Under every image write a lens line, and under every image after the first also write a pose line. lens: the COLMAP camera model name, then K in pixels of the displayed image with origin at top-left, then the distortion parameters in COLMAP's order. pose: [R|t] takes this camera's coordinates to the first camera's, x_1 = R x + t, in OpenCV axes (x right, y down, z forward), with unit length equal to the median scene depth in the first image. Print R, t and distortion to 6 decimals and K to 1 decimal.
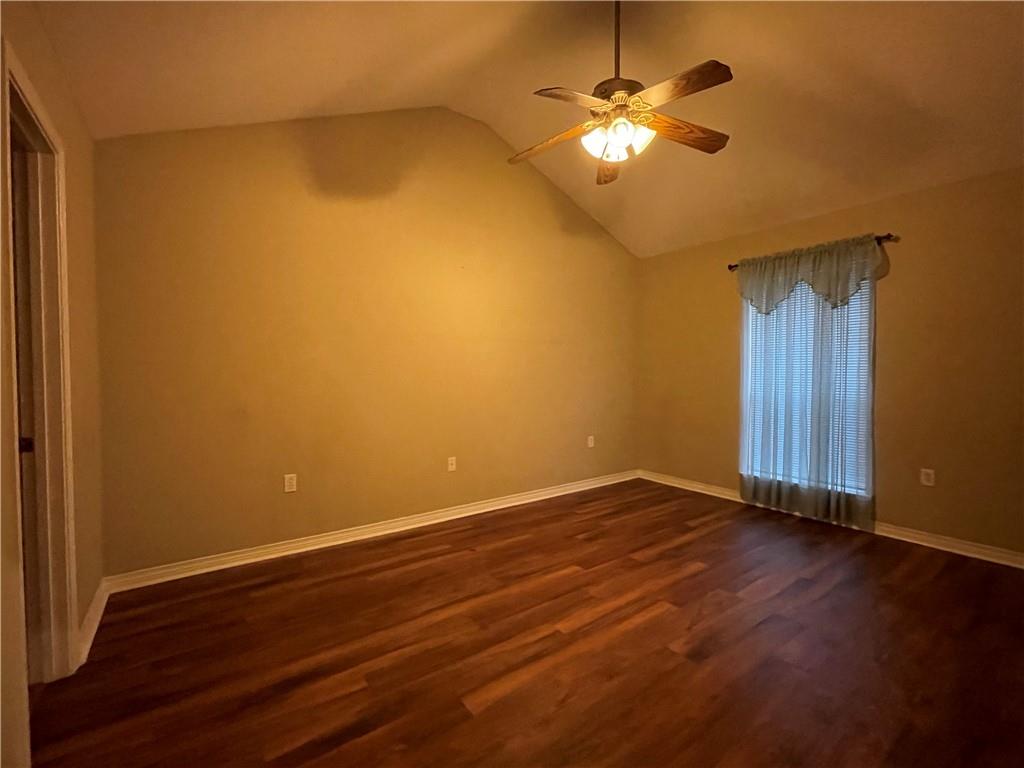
lens RADIAL K [[451.3, 0, 519.1], [0, 451.3, 383.1], [0, 0, 1]] dist [-0.001937, -0.000234]
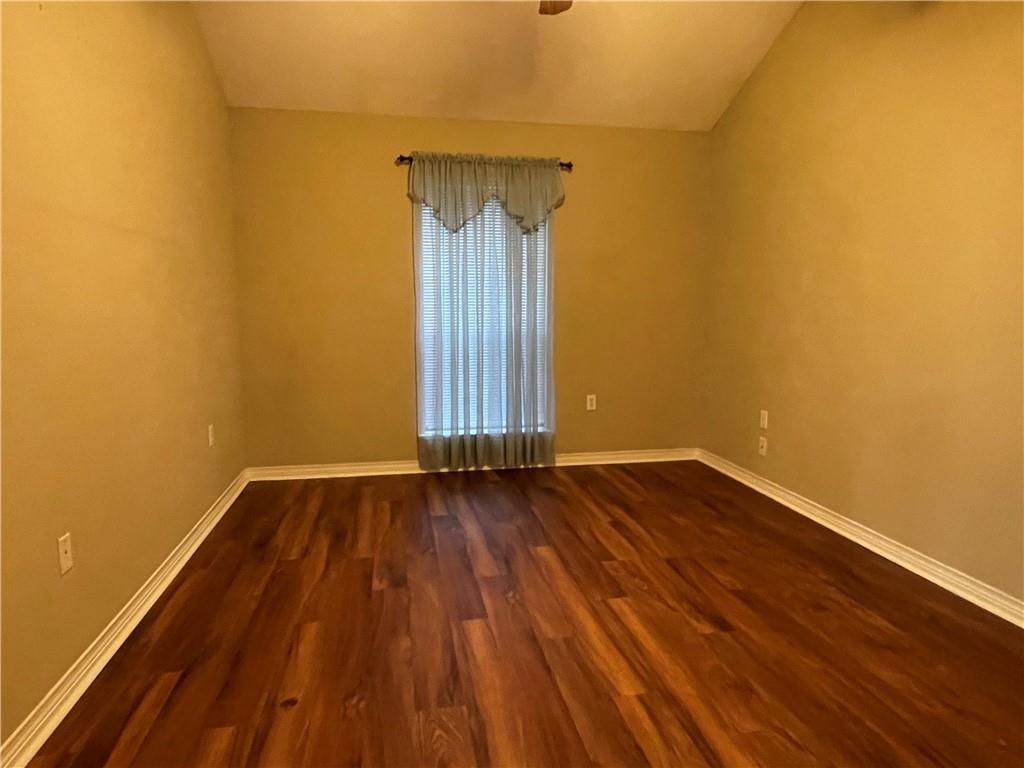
lens RADIAL K [[623.4, 0, 512.8], [0, 623.4, 385.5], [0, 0, 1]] dist [0.002281, -0.000534]
pose [[0.434132, -0.117166, 0.893198, -0.452887], [0.025279, 0.992700, 0.117931, -0.011440], [-0.900495, -0.028618, 0.433924, 0.462583]]
